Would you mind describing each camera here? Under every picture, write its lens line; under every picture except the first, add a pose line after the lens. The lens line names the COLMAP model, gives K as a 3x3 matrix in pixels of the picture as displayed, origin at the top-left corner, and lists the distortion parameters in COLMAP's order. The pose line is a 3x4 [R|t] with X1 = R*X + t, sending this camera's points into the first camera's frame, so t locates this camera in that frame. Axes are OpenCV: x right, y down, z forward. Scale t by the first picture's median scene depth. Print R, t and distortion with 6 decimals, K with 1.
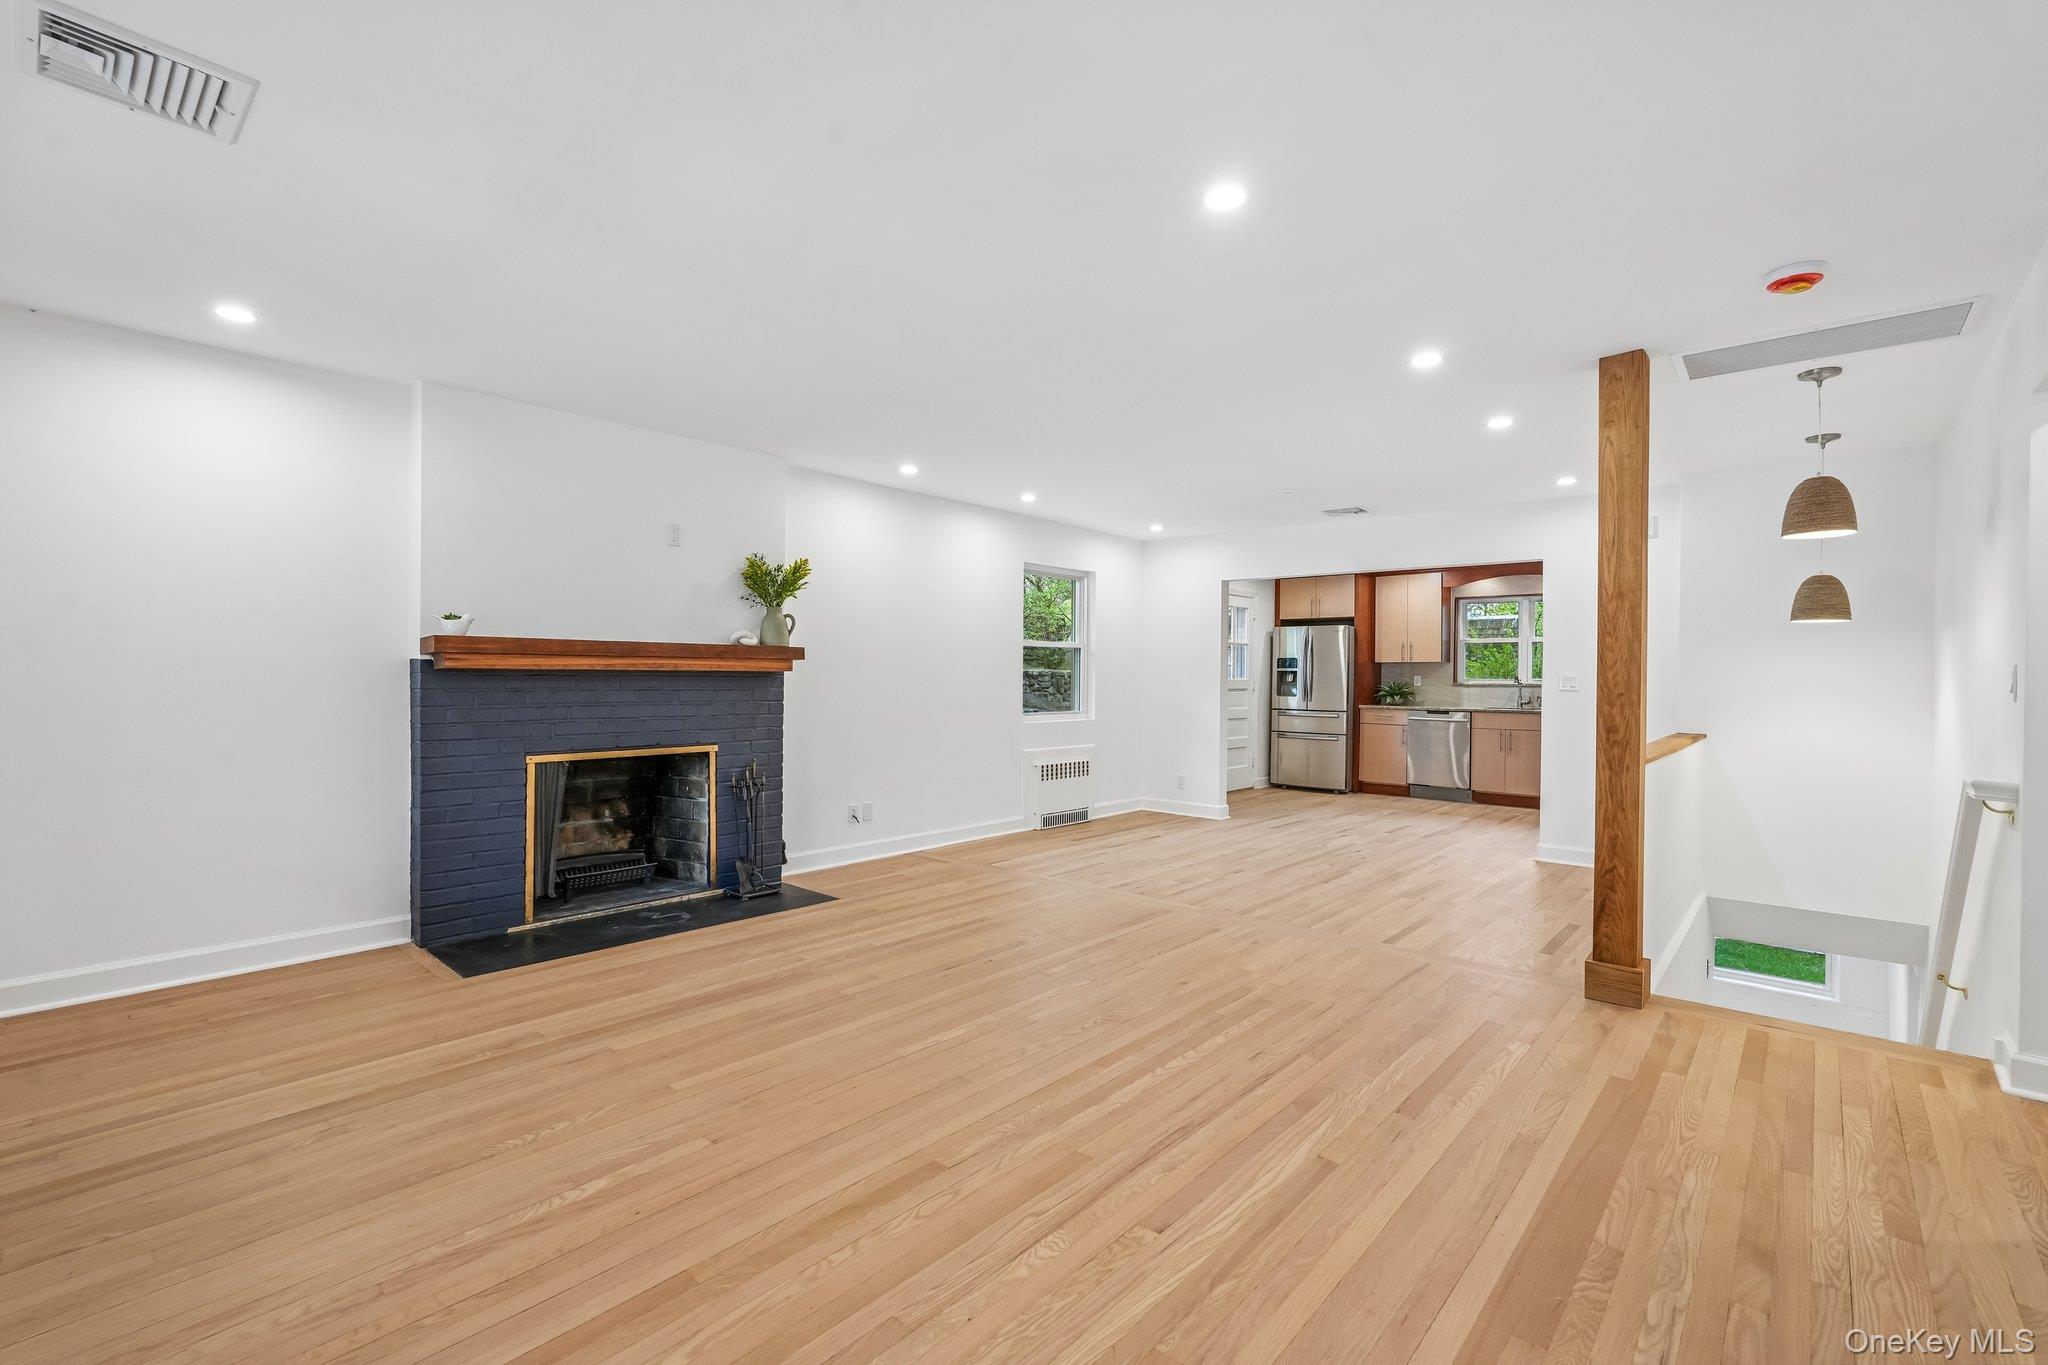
lens RADIAL K [[909.6, 0, 1024.0], [0, 909.6, 682.5], [0, 0, 1]] dist [0.001259, 0.000774]
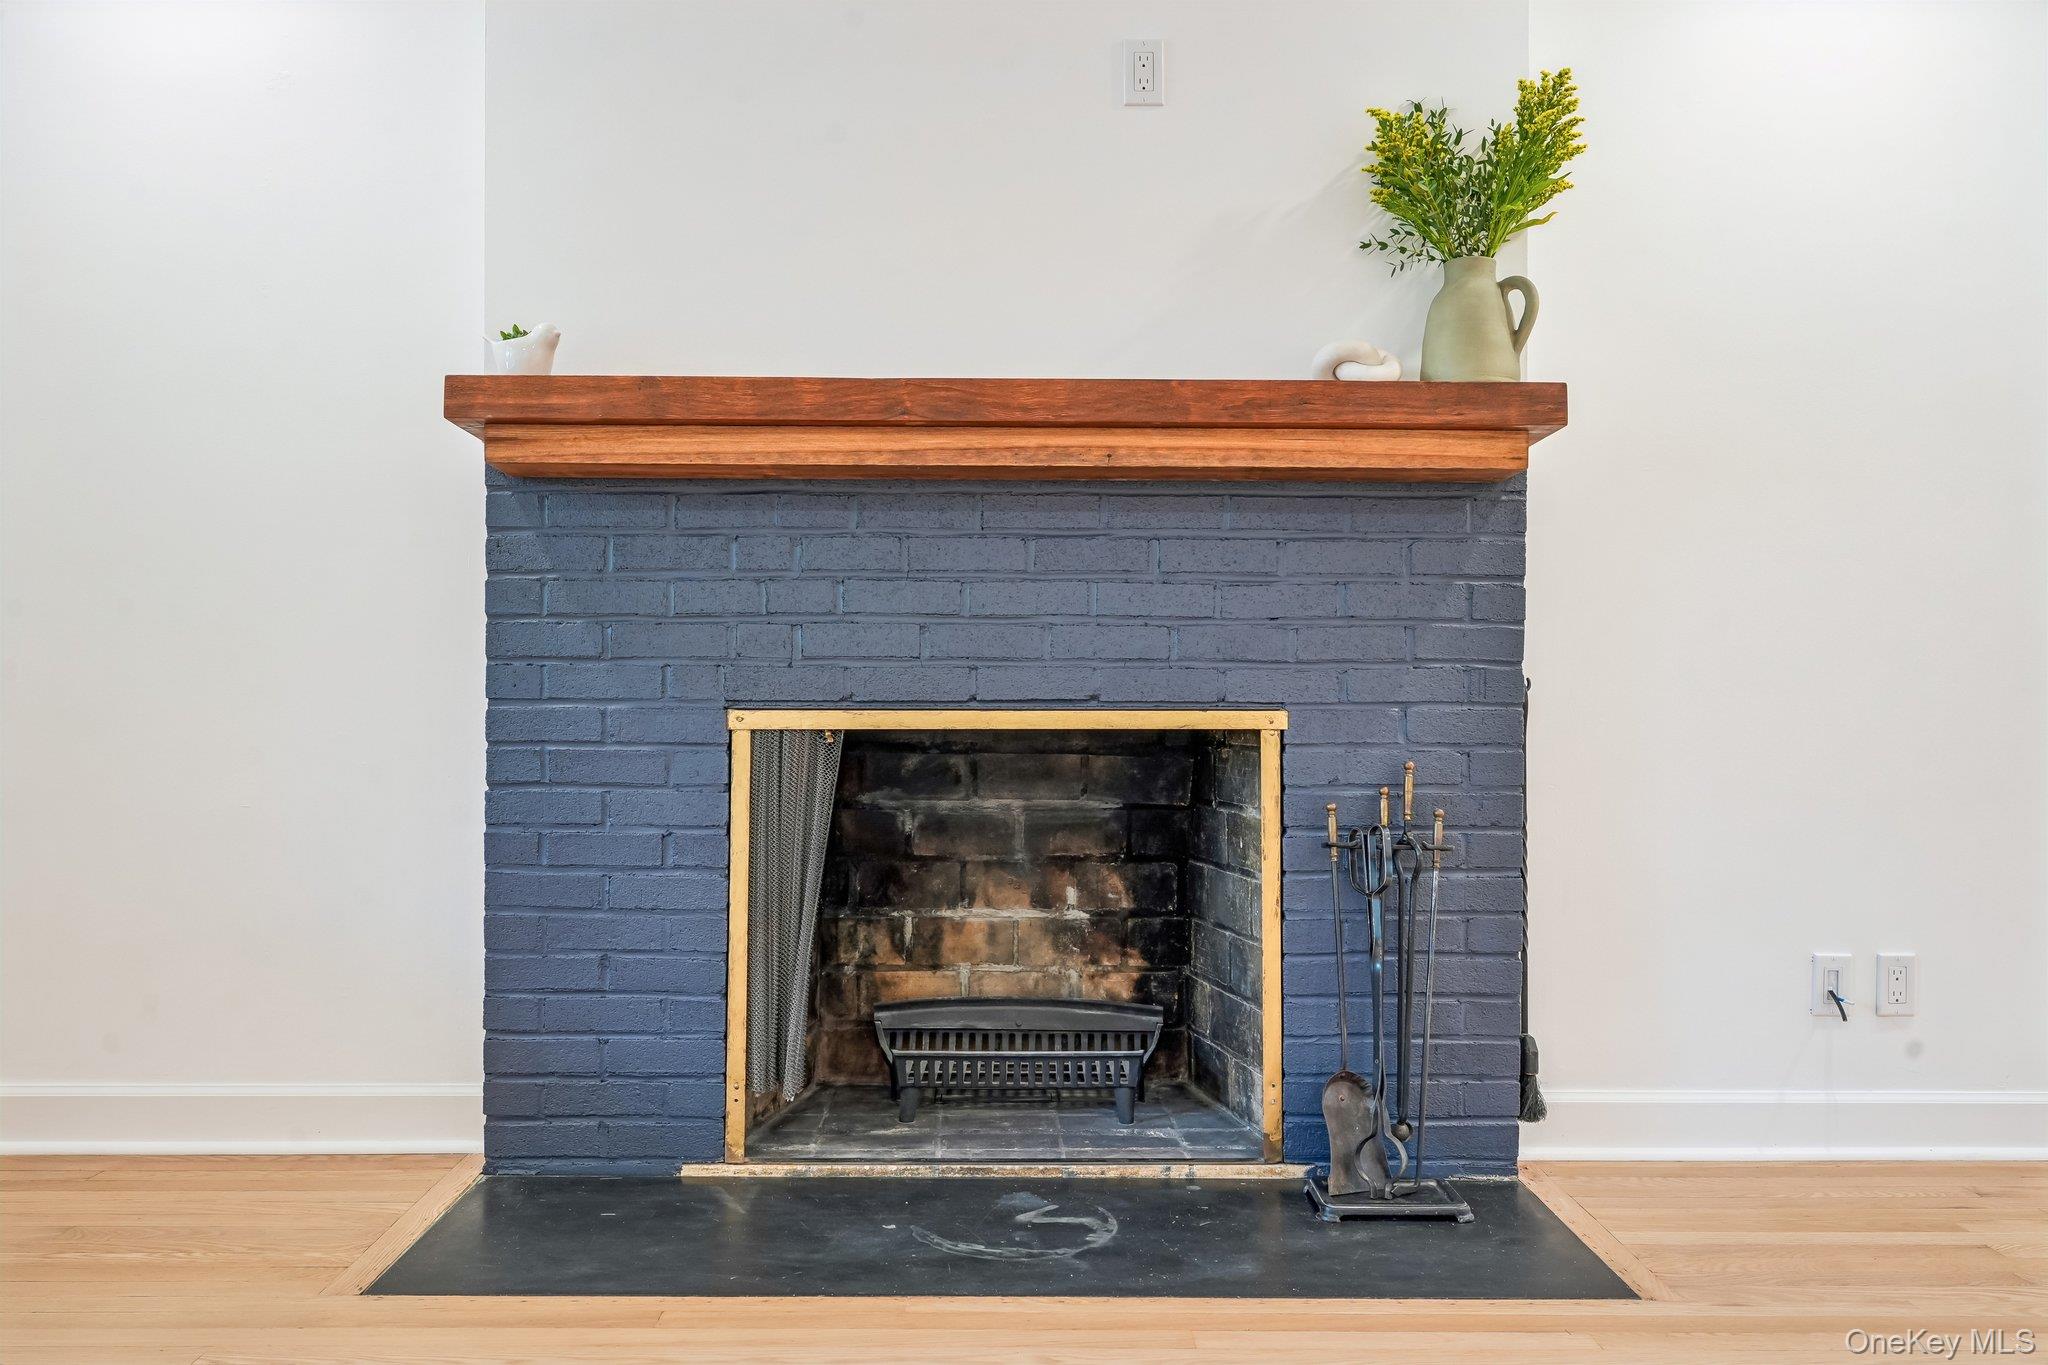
lens RADIAL K [[1675.8, 0, 1024.0], [0, 1675.8, 682.5], [0, 0, 1]] dist [0.001406, 0.004167]
pose [[0.677462, -0.006405, -0.735530, 0.032927], [-0.003675, 0.999920, -0.012093, 0.064050], [0.735548, 0.010896, 0.677385, 0.515476]]
